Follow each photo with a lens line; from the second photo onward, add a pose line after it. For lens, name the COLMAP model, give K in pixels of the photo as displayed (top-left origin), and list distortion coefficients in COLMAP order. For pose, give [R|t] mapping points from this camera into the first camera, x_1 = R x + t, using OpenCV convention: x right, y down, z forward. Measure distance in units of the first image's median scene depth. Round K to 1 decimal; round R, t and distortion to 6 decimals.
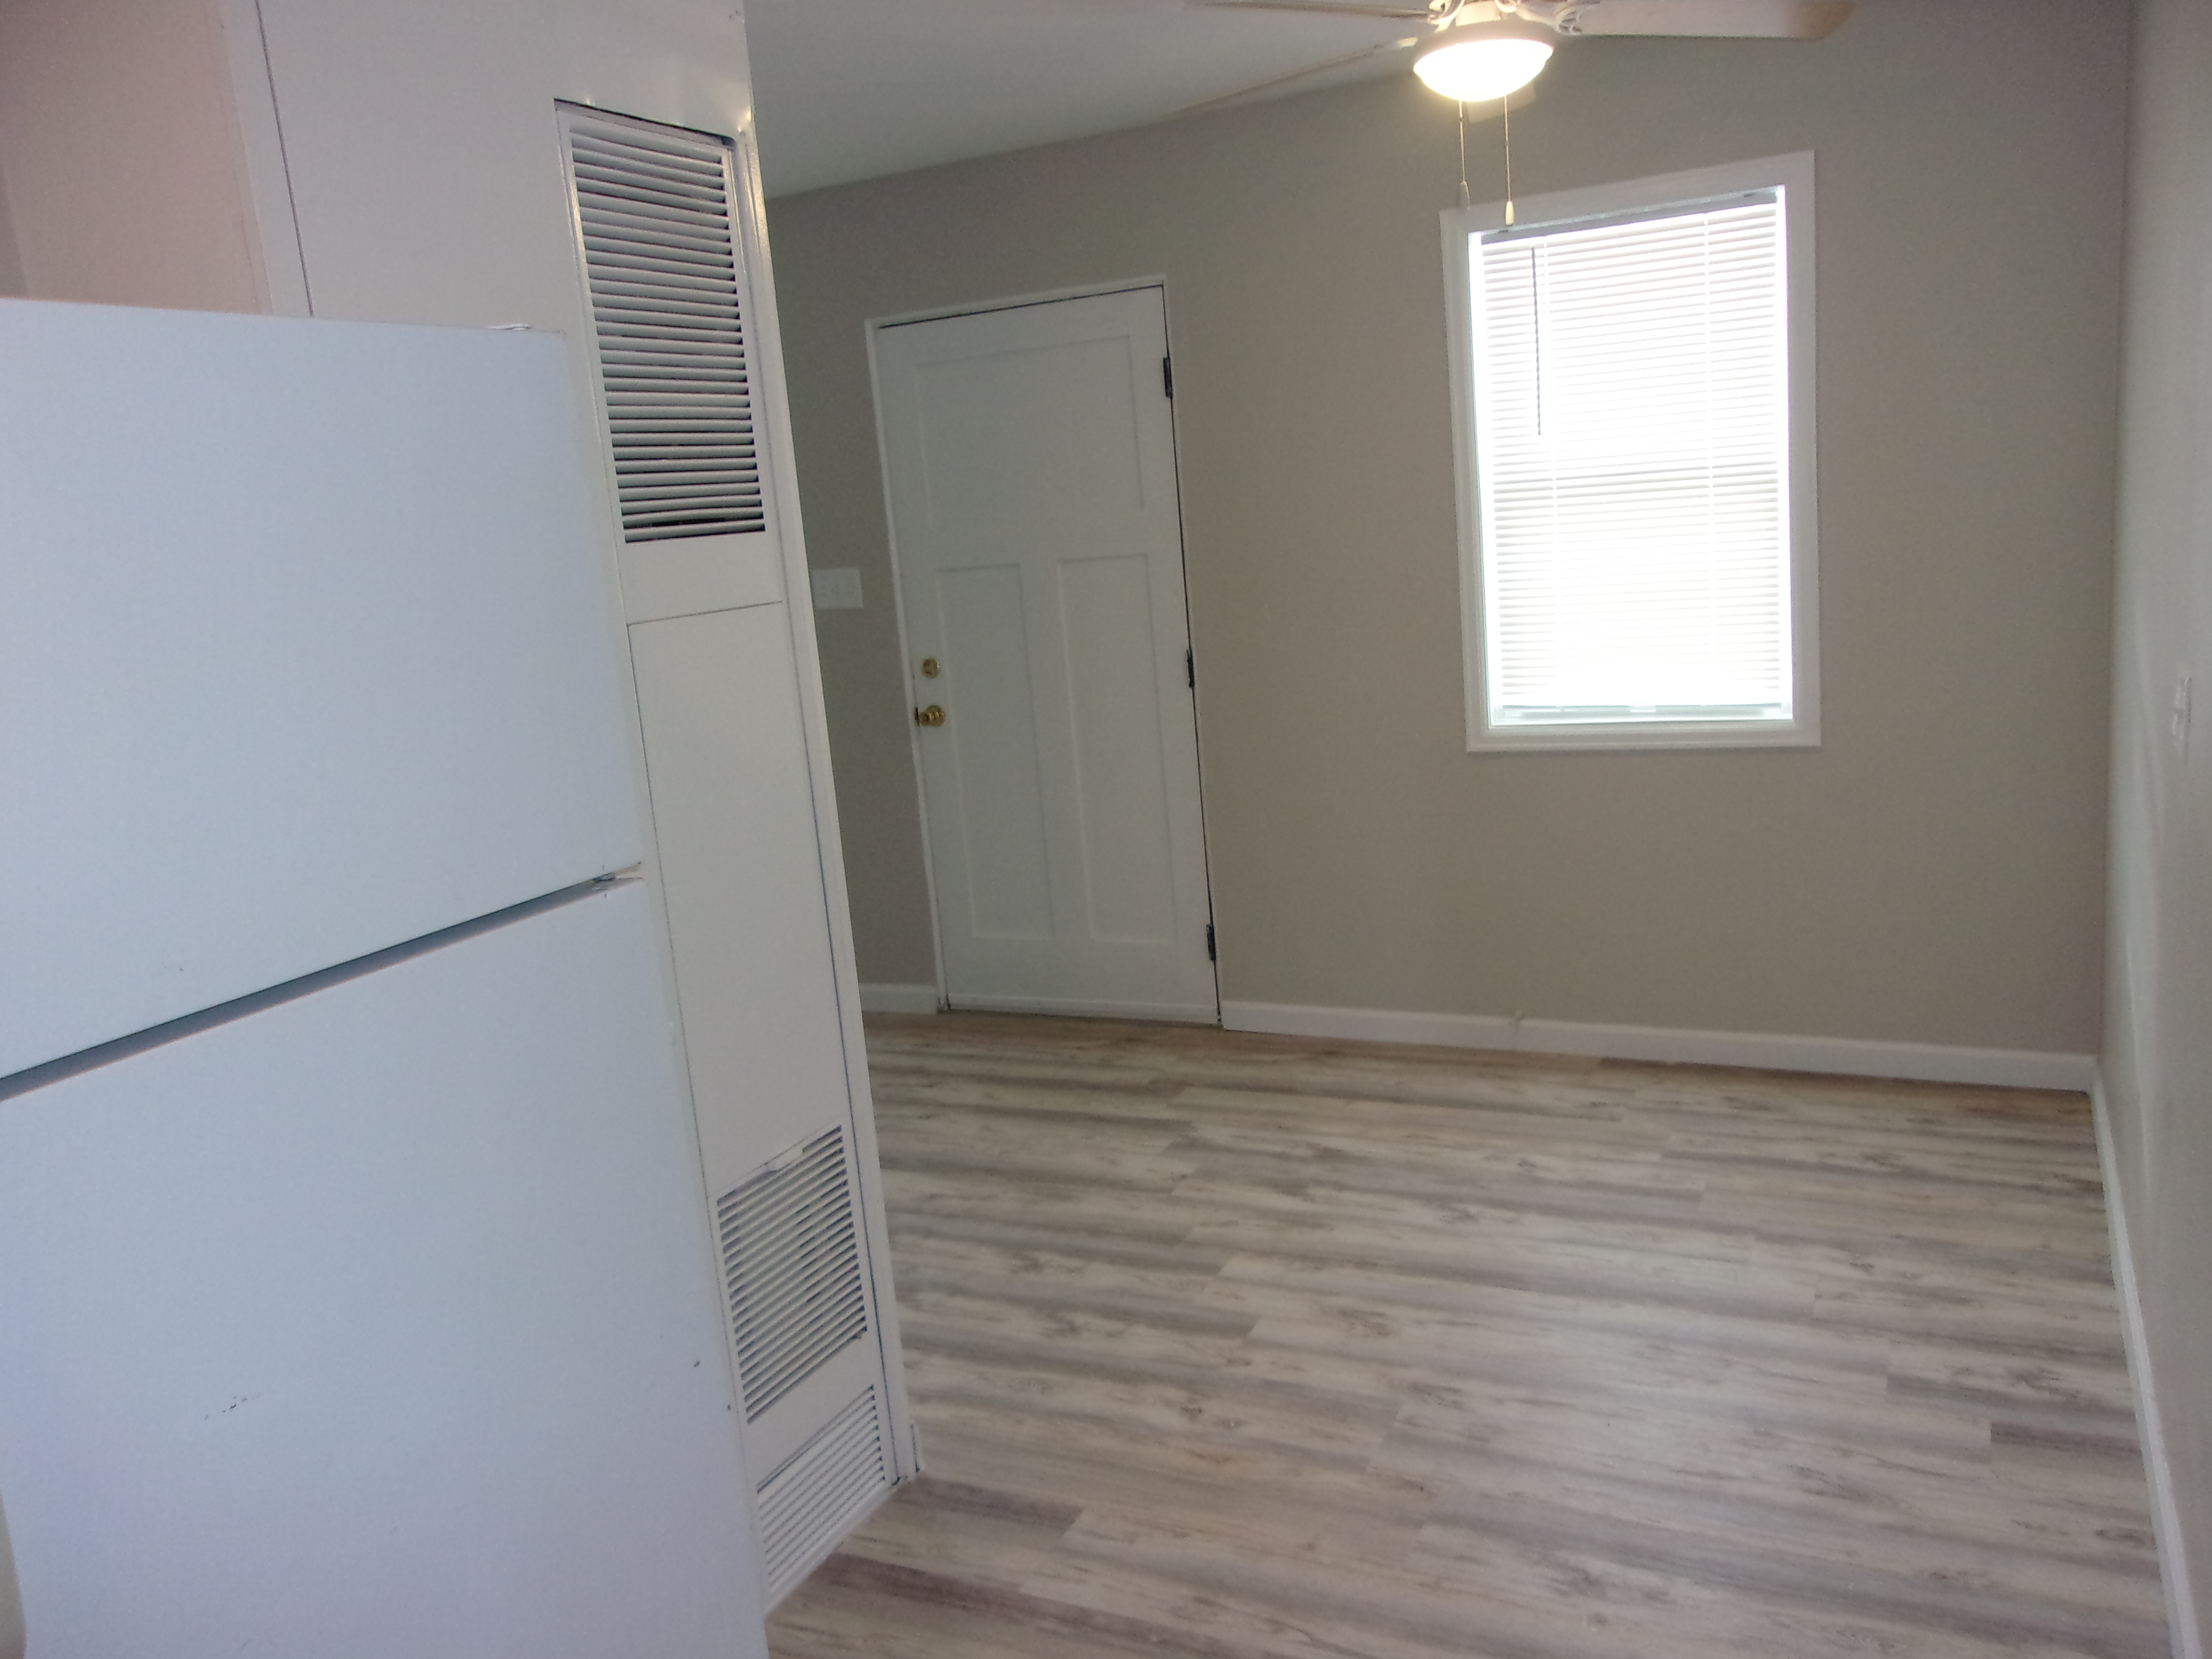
lens RADIAL K [[1724.1, 0, 1109.1], [0, 1724.1, 799.5], [0, 0, 1]] dist [0.014329, 0.004664]
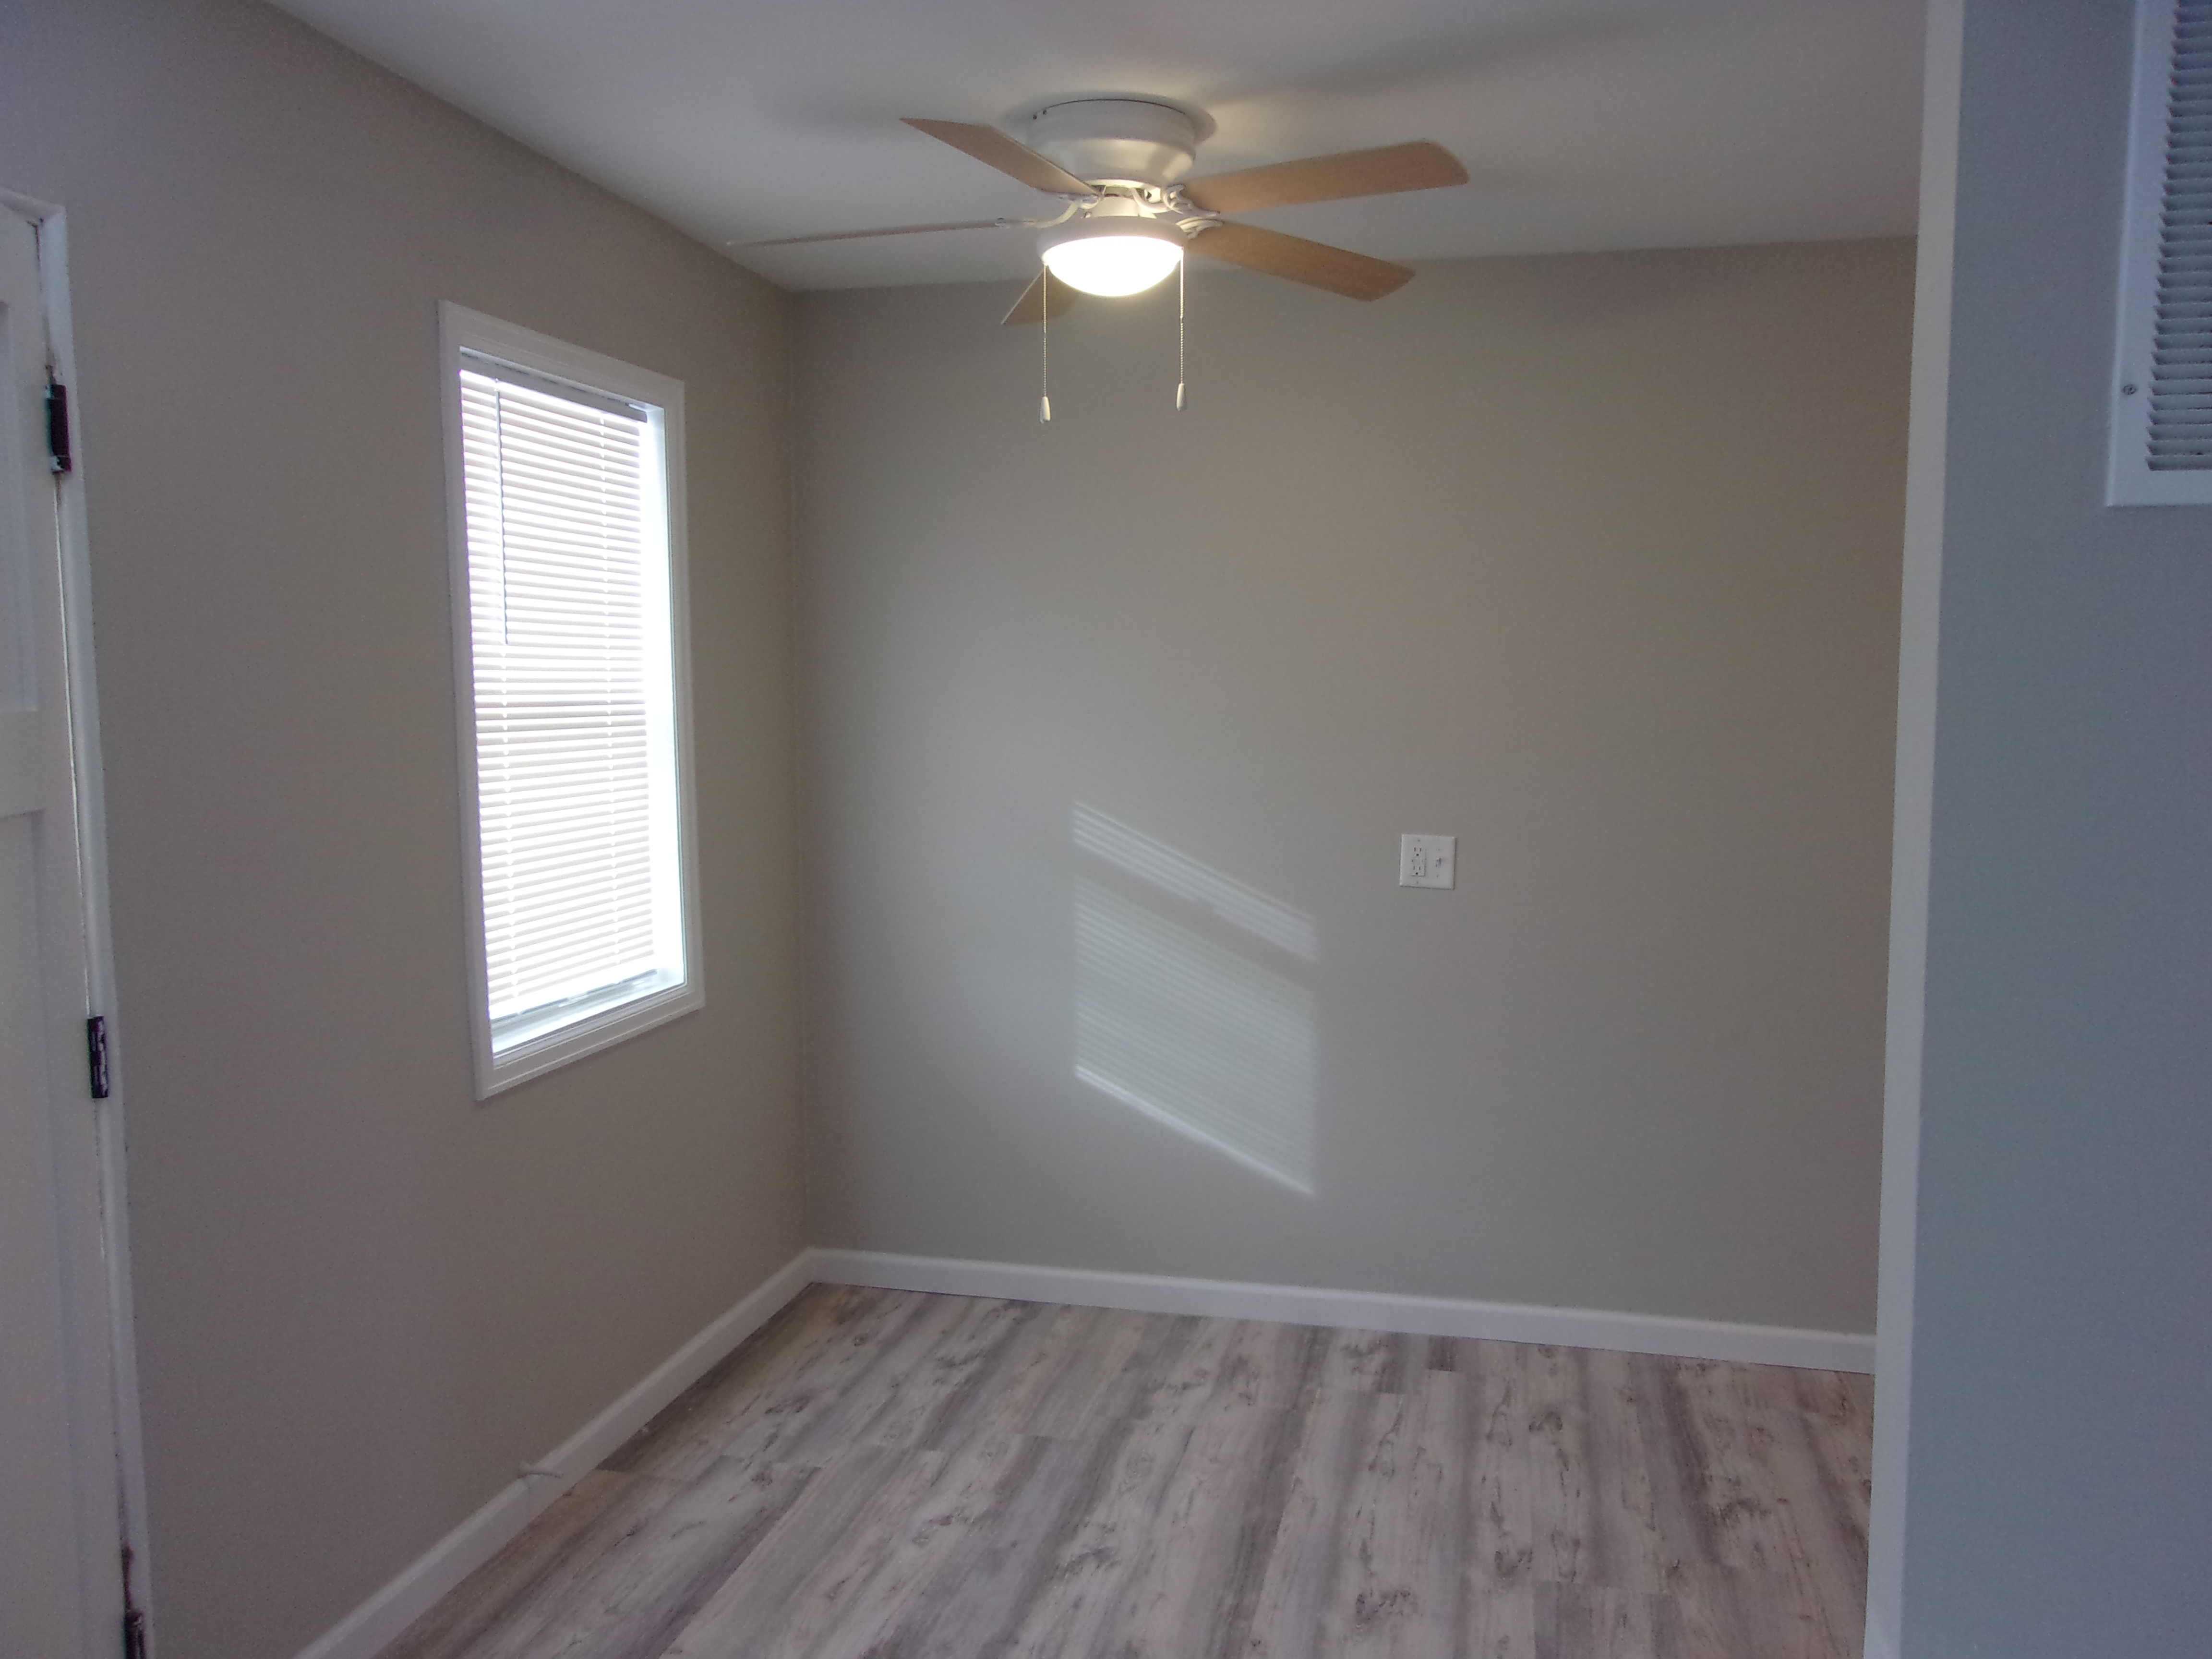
lens RADIAL K [[1748.6, 0, 1095.6], [0, 1748.6, 835.2], [0, 0, 1]] dist [0.013867, 0.008104]
pose [[-0.222816, 0.000097, 0.974861, -0.574272], [0.190235, 0.980780, 0.043382, -0.127630], [-0.956119, 0.195119, -0.218552, 1.028950]]
